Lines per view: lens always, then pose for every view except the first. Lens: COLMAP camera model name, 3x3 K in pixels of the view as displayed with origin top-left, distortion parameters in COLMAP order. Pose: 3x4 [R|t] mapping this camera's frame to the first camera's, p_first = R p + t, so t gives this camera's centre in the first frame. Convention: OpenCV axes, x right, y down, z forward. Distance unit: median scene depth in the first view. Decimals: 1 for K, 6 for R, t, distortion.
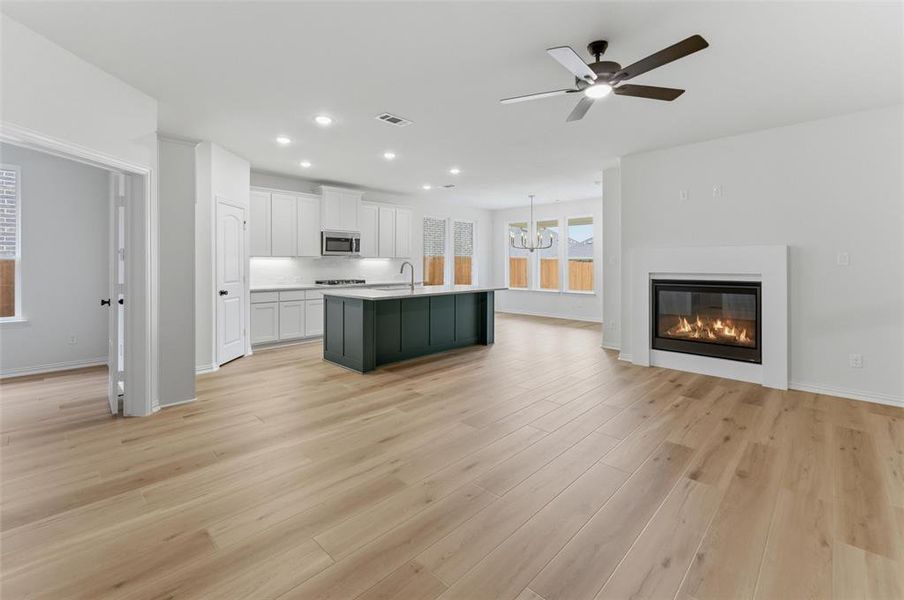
lens RADIAL K [[390.1, 0, 462.8], [0, 390.1, 261.5], [0, 0, 1]] dist [0.002190, 0.000151]
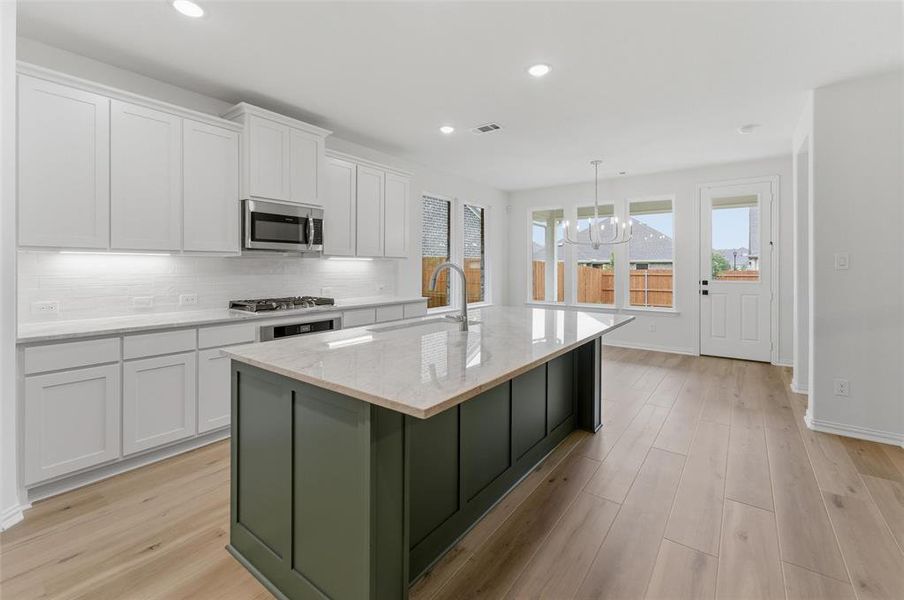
lens RADIAL K [[390.1, 0, 463.5], [0, 390.1, 270.3], [0, 0, 1]] dist [0.002190, 0.000151]
pose [[0.992094, 0.003137, 0.125457, -0.145331], [-0.005068, 0.999874, 0.015074, 0.000951], [-0.125394, -0.015591, 0.991984, 0.467715]]
